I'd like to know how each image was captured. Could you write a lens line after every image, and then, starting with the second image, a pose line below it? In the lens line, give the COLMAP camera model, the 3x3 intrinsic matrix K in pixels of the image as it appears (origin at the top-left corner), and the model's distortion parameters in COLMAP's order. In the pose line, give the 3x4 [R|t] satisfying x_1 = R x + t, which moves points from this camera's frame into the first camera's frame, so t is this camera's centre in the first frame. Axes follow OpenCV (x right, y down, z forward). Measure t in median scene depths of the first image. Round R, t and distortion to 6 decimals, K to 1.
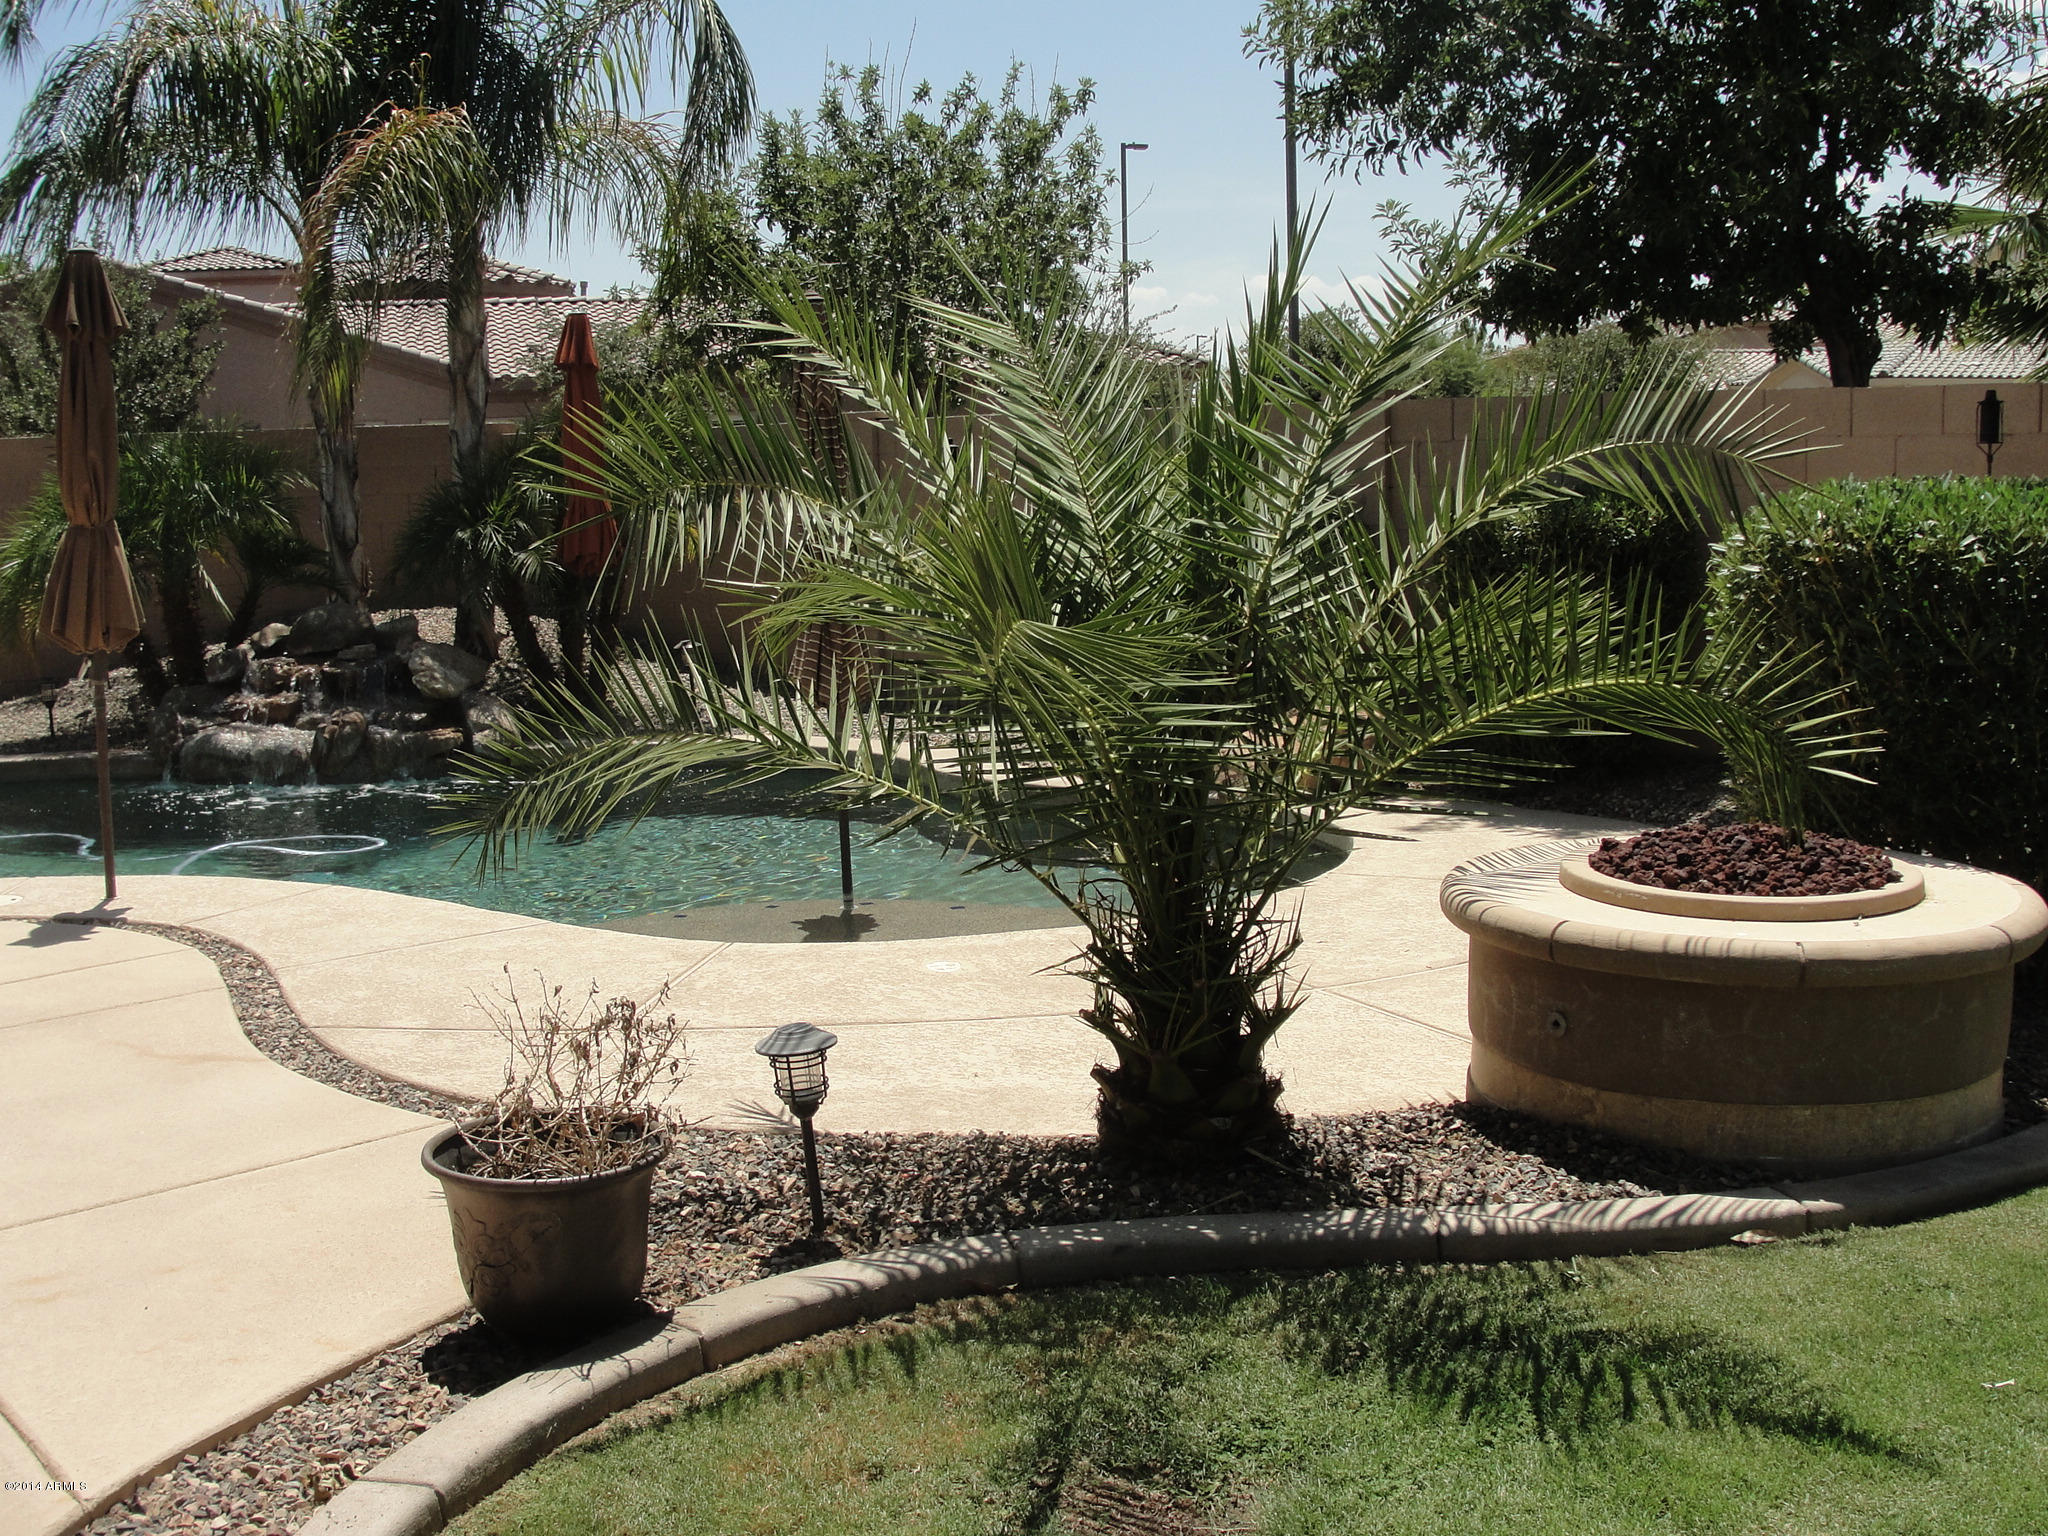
lens RADIAL K [[2287.1, 0, 1024.0], [0, 2287.1, 768.0], [0, 0, 1]] dist [-0.196394, 0.209364]
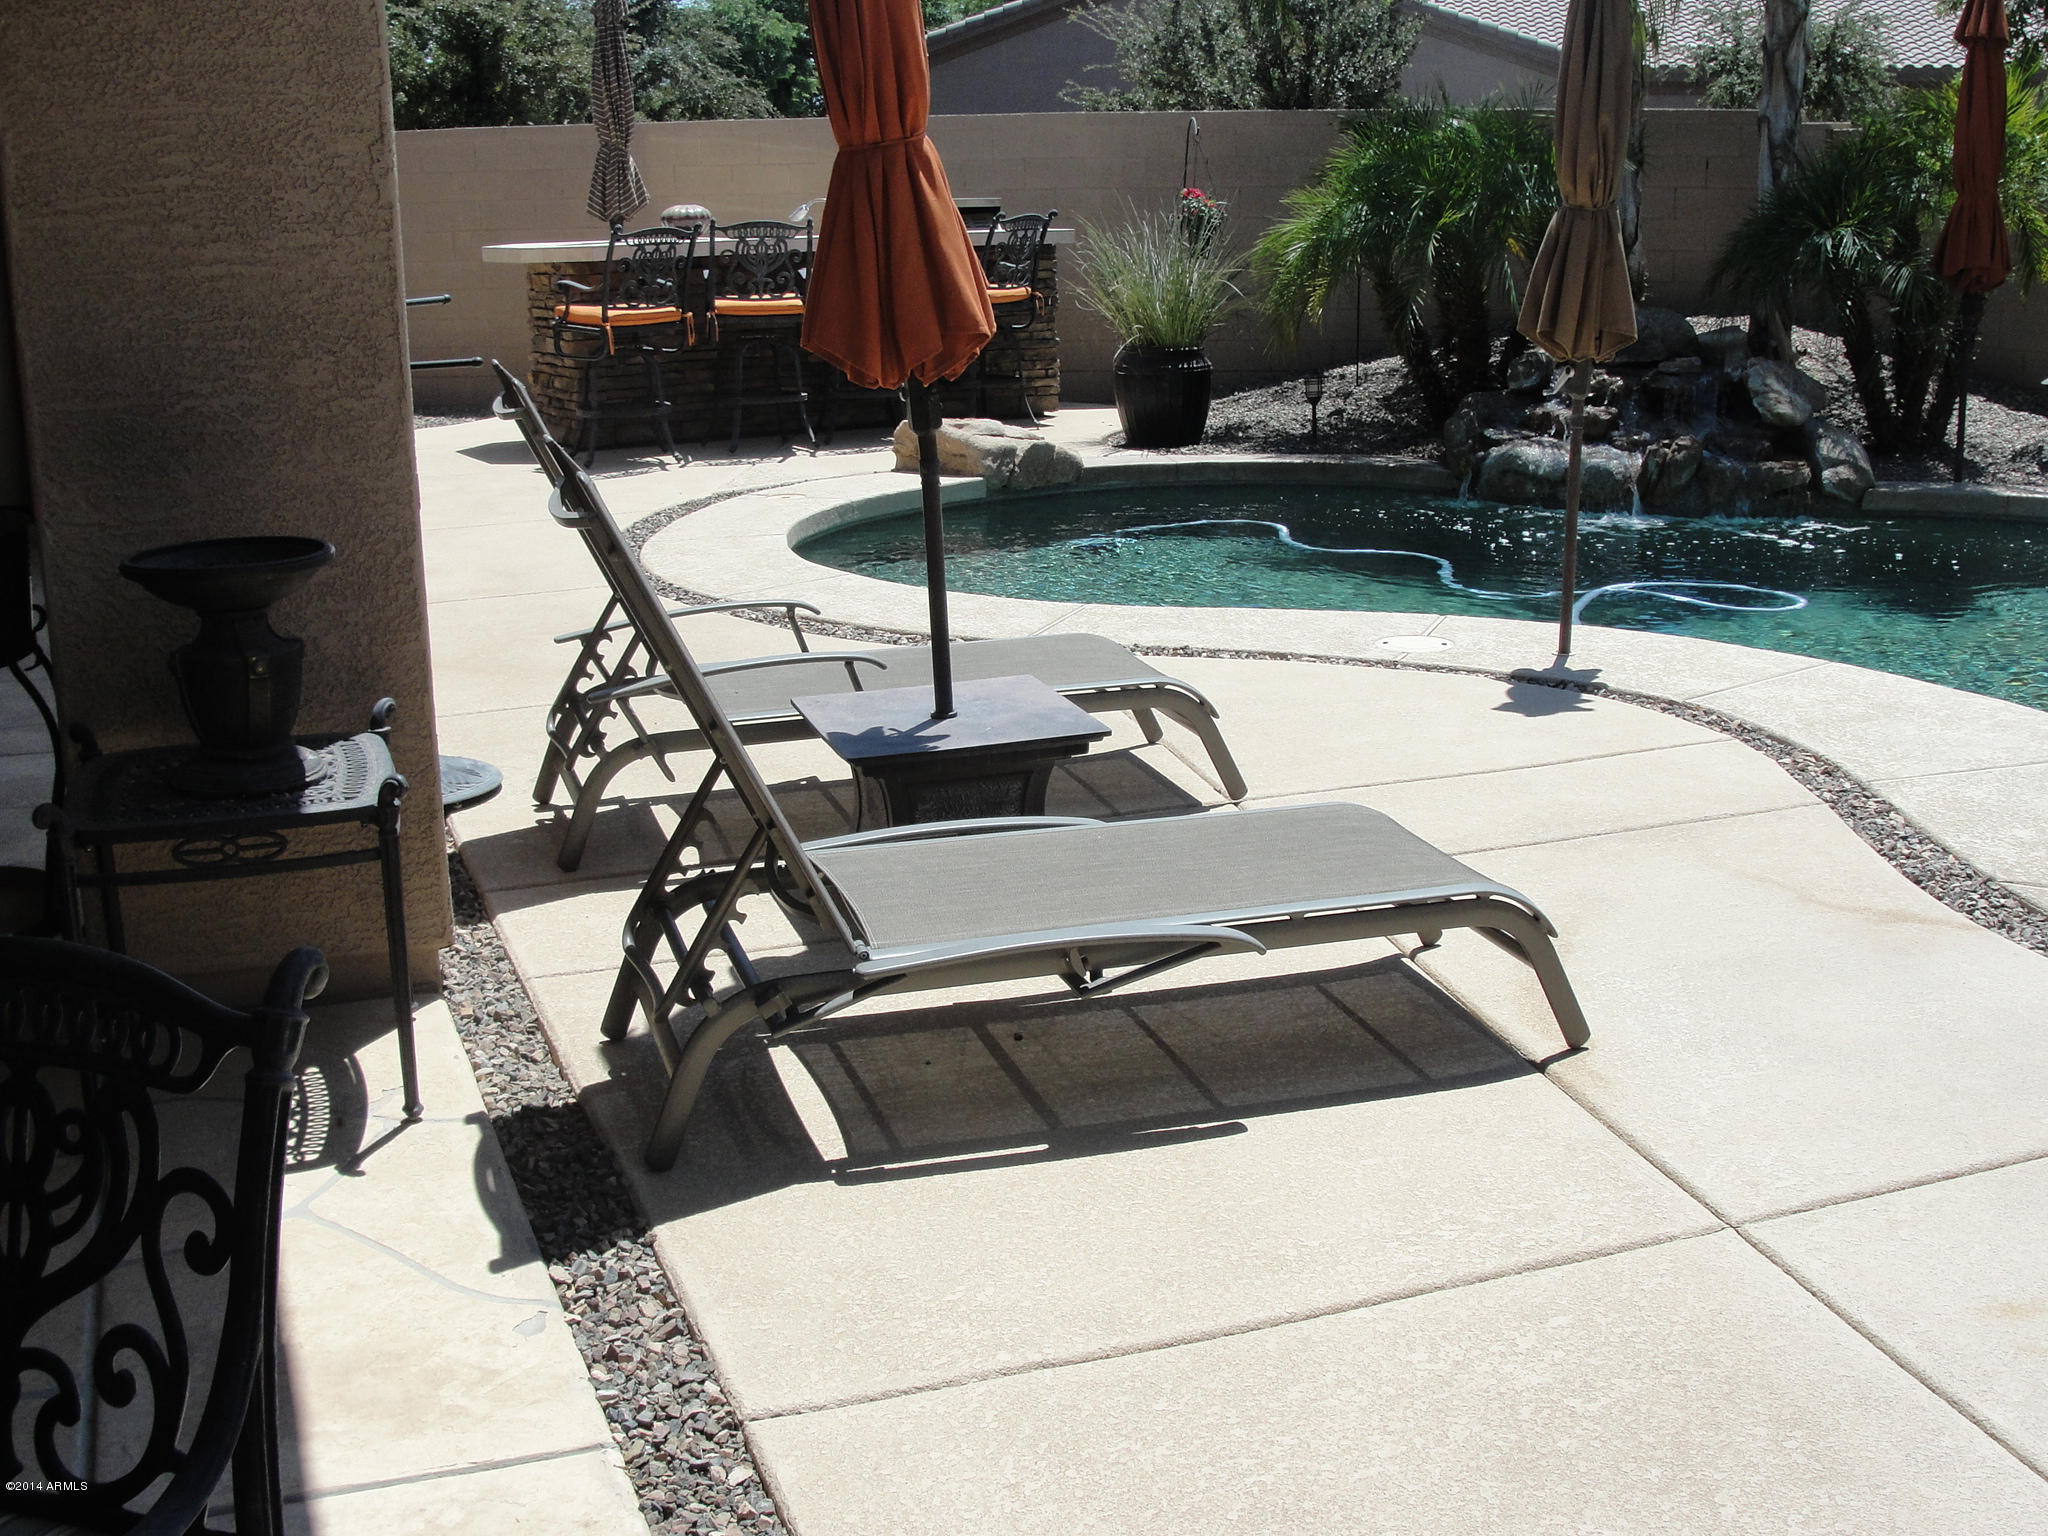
lens RADIAL K [[2287.1, 0, 1024.0], [0, 2287.1, 768.0], [0, 0, 1]] dist [-0.196394, 0.209364]
pose [[0.908125, 0.112871, -0.403198, -0.164090], [-0.059259, 0.987933, 0.143094, -0.006285], [0.414484, -0.106054, 0.903856, 0.089355]]
